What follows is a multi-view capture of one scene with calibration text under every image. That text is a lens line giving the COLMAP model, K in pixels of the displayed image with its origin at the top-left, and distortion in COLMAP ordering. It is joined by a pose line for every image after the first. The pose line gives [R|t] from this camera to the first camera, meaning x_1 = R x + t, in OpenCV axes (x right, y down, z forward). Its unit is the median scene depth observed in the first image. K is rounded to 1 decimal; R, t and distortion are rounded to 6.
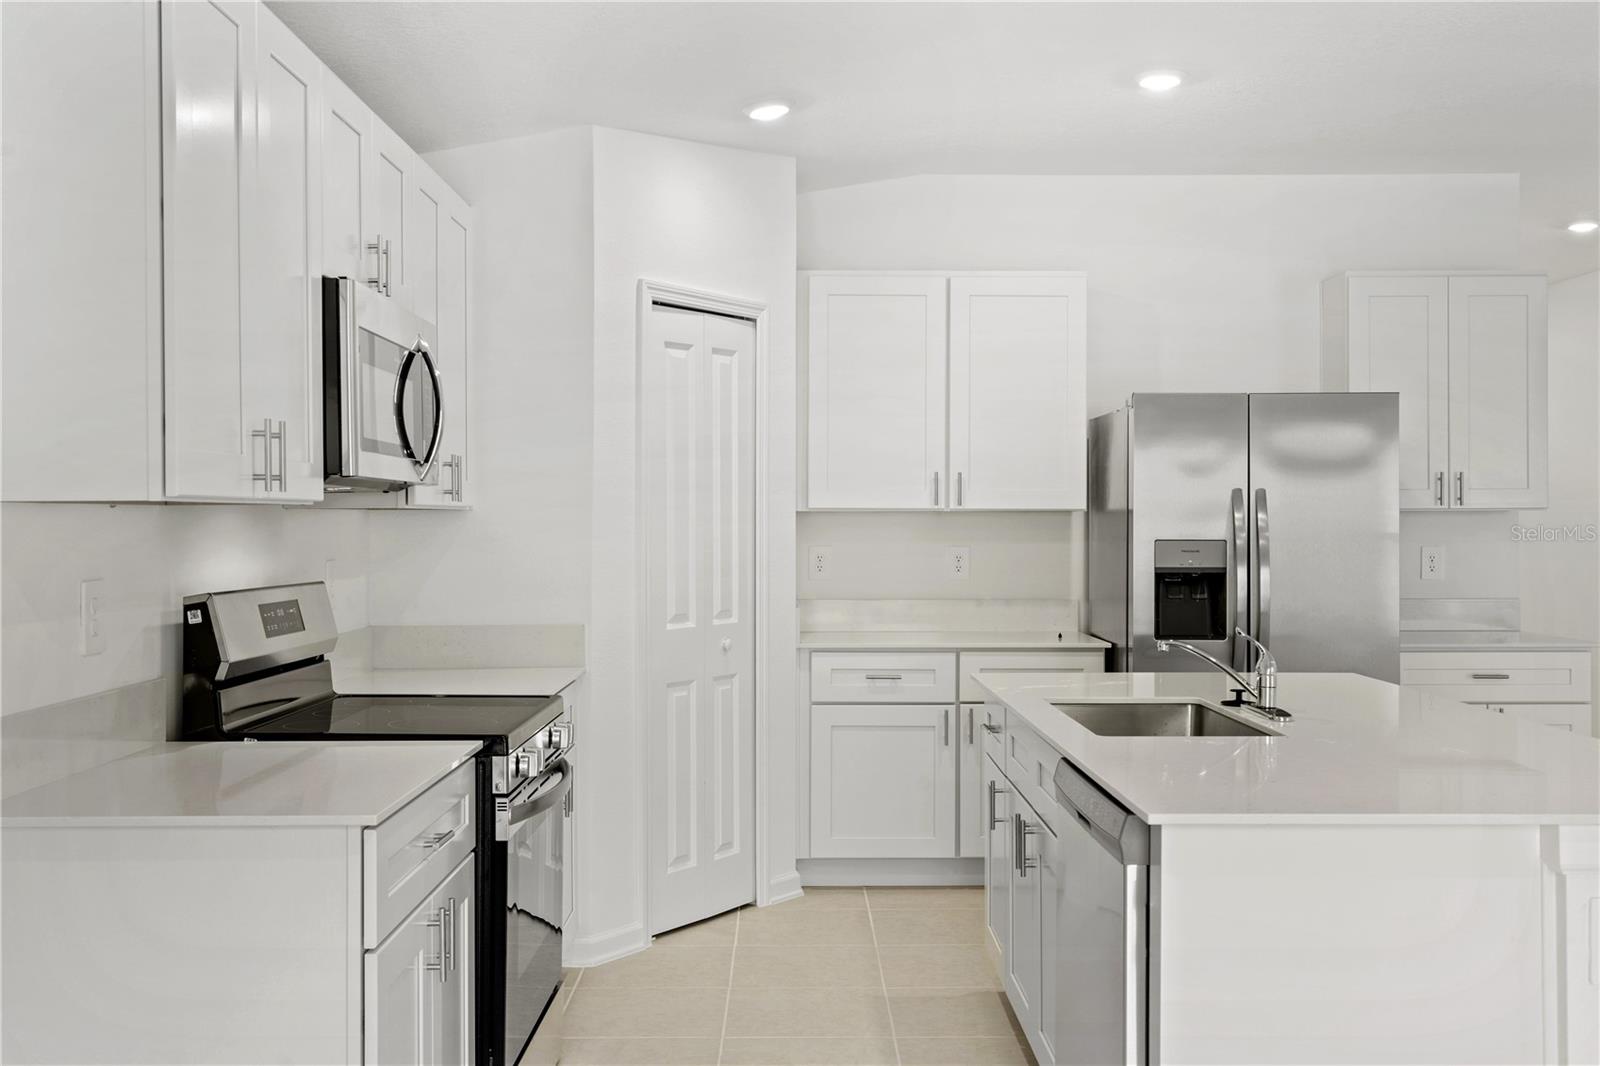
lens RADIAL K [[1571.4, 0, 805.8], [0, 1571.4, 527.9], [0, 0, 1]] dist [-0.010166, 0.000000]
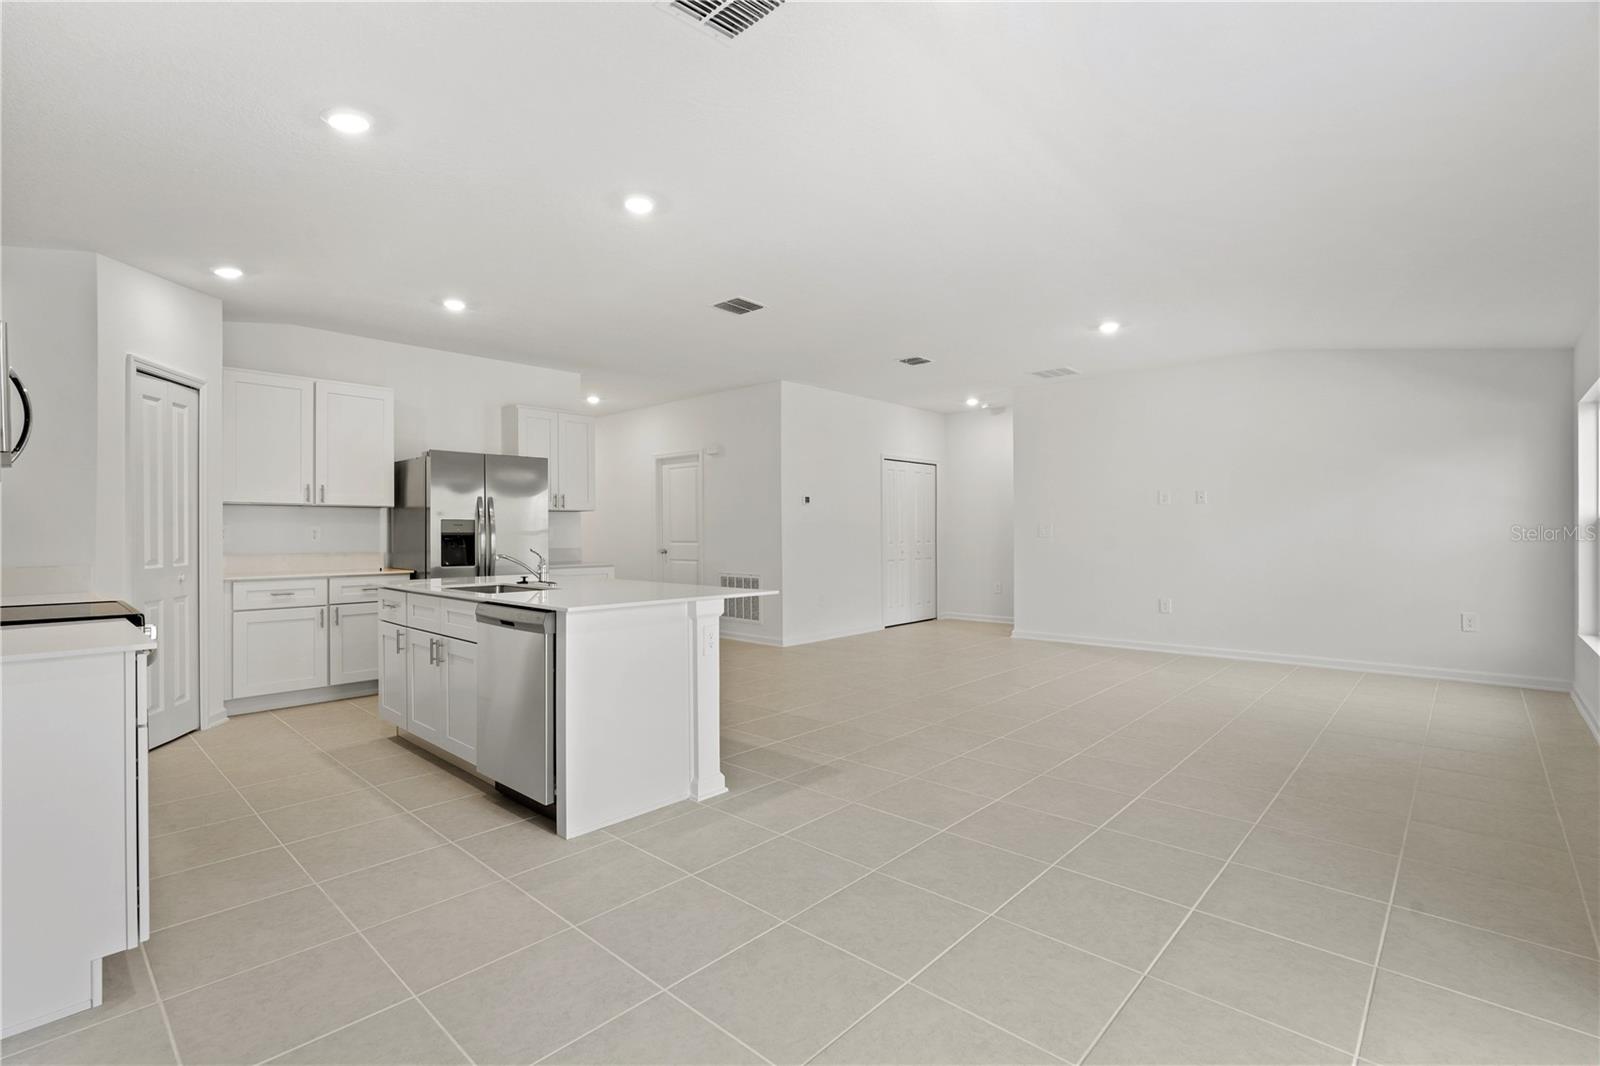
lens RADIAL K [[733.7, 0, 792.0], [0, 733.7, 534.3], [0, 0, 1]] dist [0.001220, 0.000506]
pose [[0.691258, -0.003335, 0.722601, -0.160075], [0.005731, 0.999983, -0.000867, 0.029746], [-0.722586, 0.004741, 0.691265, -0.025483]]
